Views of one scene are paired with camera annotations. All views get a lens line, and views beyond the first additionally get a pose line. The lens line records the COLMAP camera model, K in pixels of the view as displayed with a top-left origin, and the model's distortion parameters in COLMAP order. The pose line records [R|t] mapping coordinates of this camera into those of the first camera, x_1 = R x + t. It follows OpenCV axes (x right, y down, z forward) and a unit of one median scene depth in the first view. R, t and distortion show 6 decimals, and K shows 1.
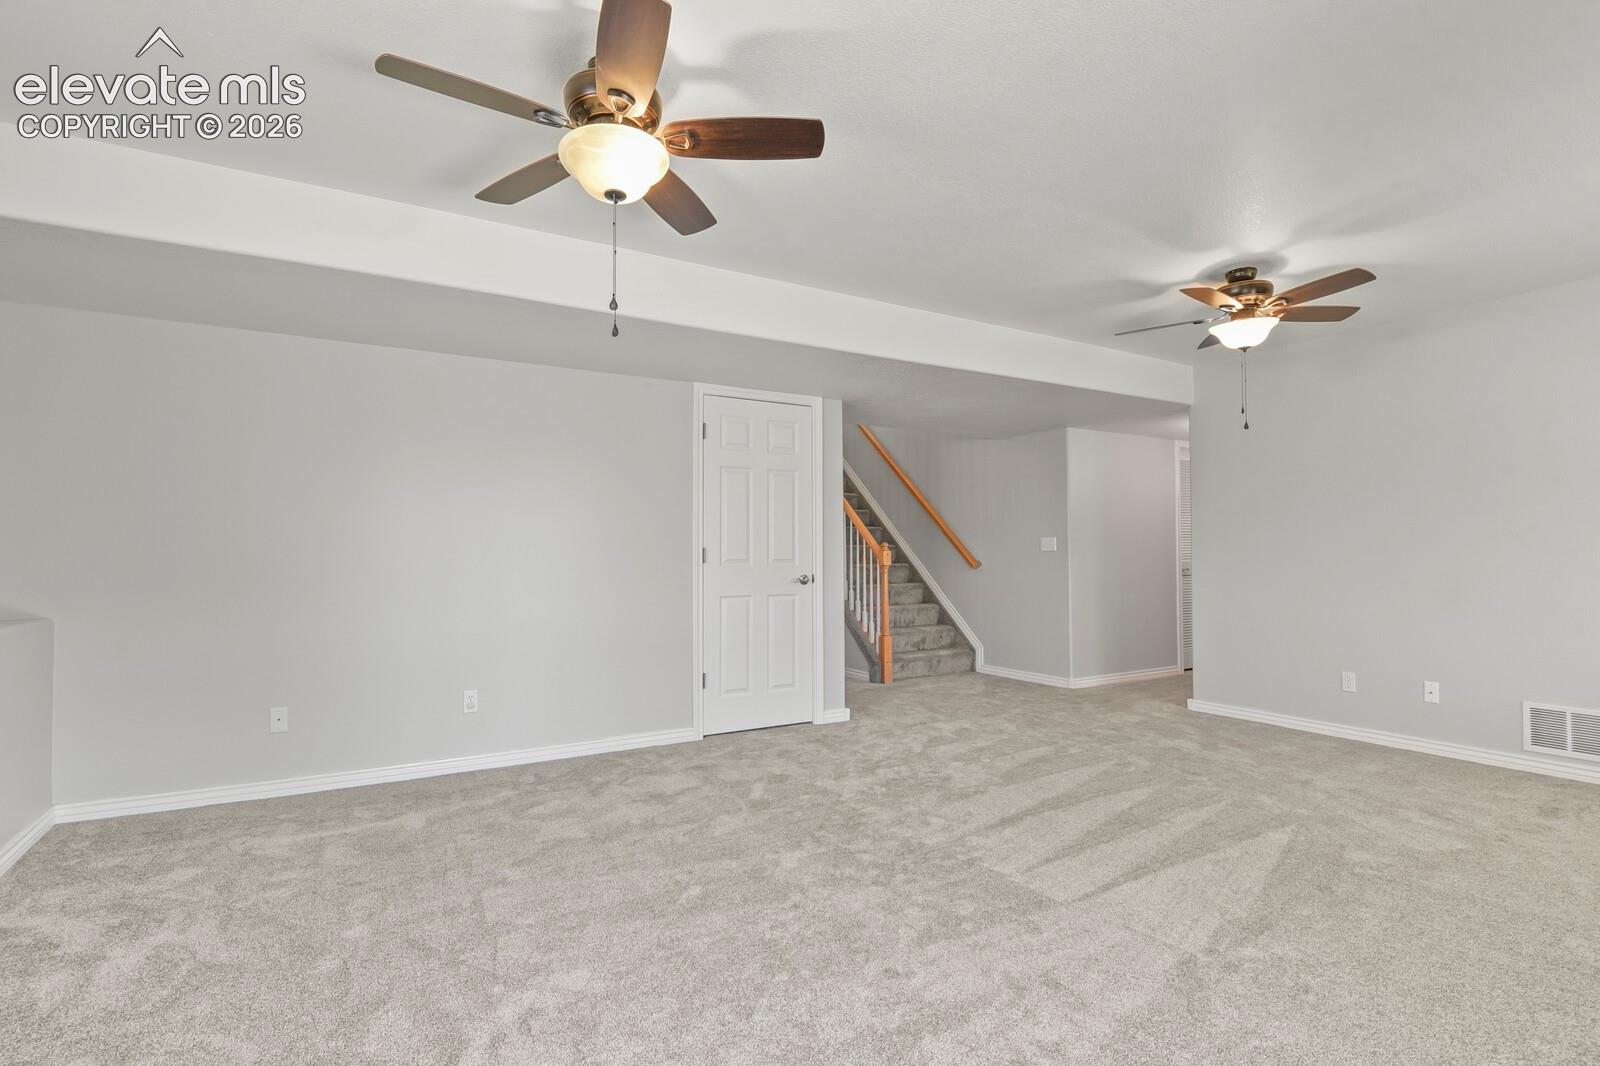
lens RADIAL K [[765.8, 0, 809.5], [0, 765.8, 537.4], [0, 0, 1]] dist [-0.017610, -0.000723]
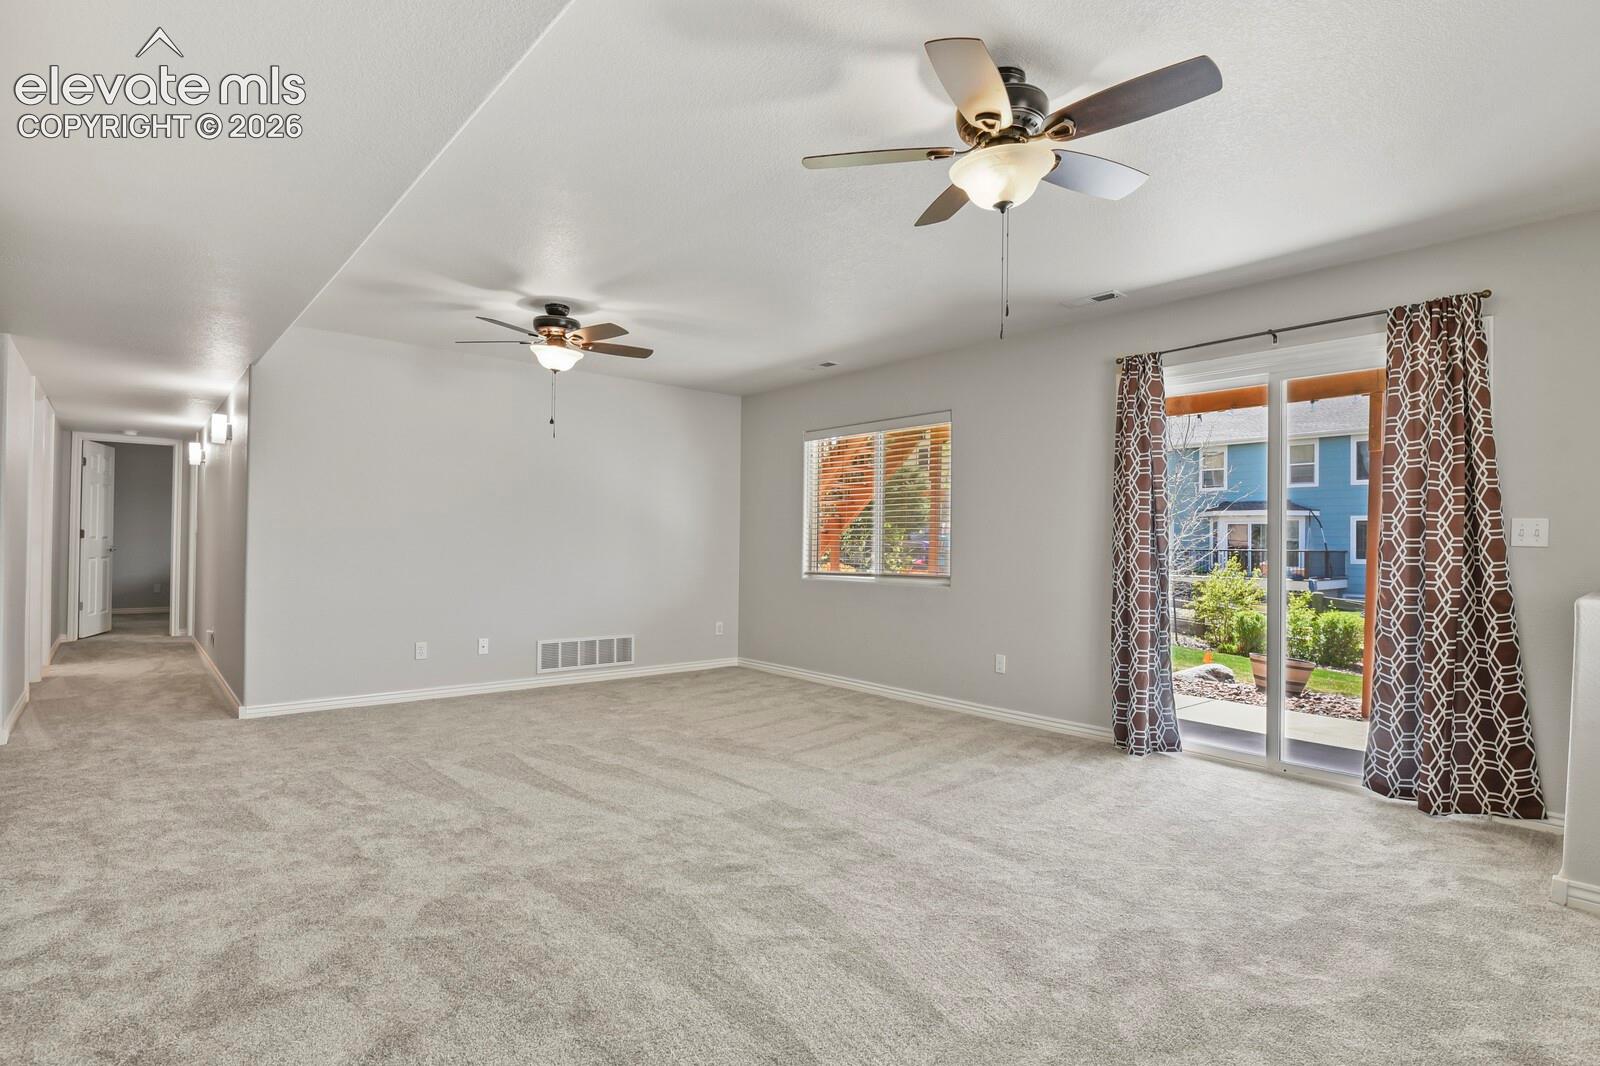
lens RADIAL K [[765.8, 0, 809.5], [0, 765.8, 537.4], [0, 0, 1]] dist [-0.017610, -0.000723]
pose [[-0.170025, 0.012388, 0.985362, -0.339875], [-0.033680, 0.999264, -0.018374, 0.012172], [-0.984864, -0.036311, -0.169482, 0.393034]]
